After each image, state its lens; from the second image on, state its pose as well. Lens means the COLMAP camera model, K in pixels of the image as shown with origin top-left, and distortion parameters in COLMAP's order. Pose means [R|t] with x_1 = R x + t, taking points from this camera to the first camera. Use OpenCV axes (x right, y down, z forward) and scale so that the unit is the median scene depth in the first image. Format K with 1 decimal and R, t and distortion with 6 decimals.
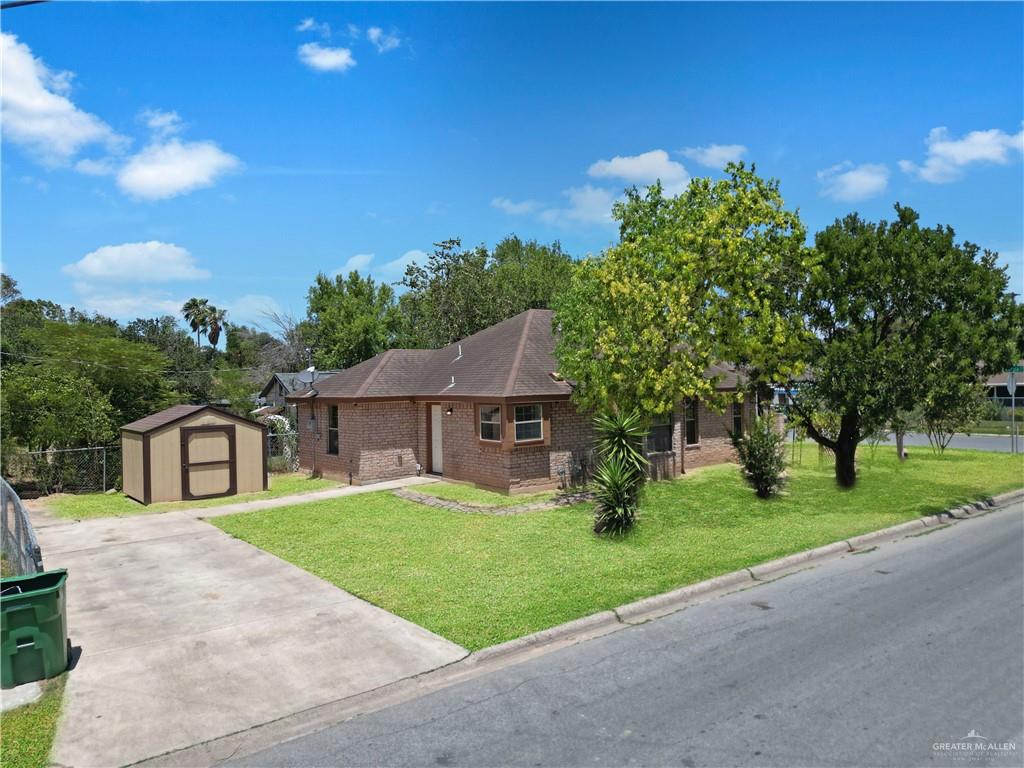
lens RADIAL K [[717.8, 0, 515.6], [0, 717.8, 382.6], [0, 0, 1]] dist [0.050551, -0.043211]
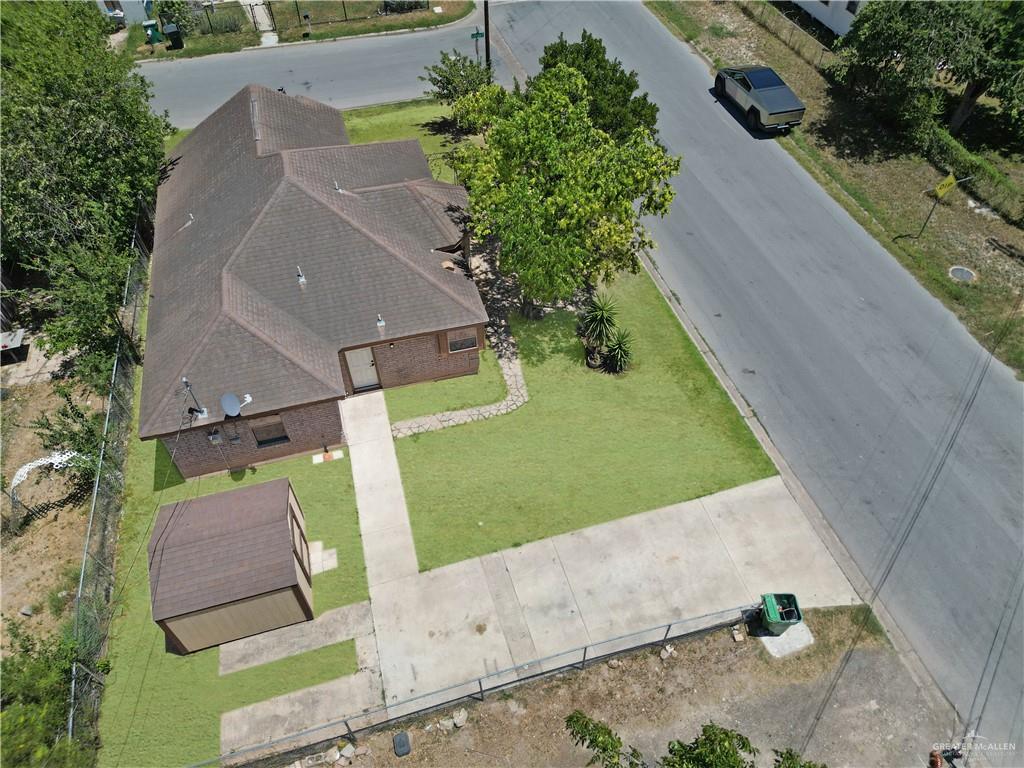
lens RADIAL K [[717.8, 0, 510.3], [0, 717.8, 389.5], [0, 0, 1]] dist [0.050551, -0.043211]
pose [[0.382328, -0.666371, 0.640137, -1.580449], [0.014460, 0.696999, 0.716927, -1.420708], [-0.923914, -0.264845, 0.276118, 1.082885]]
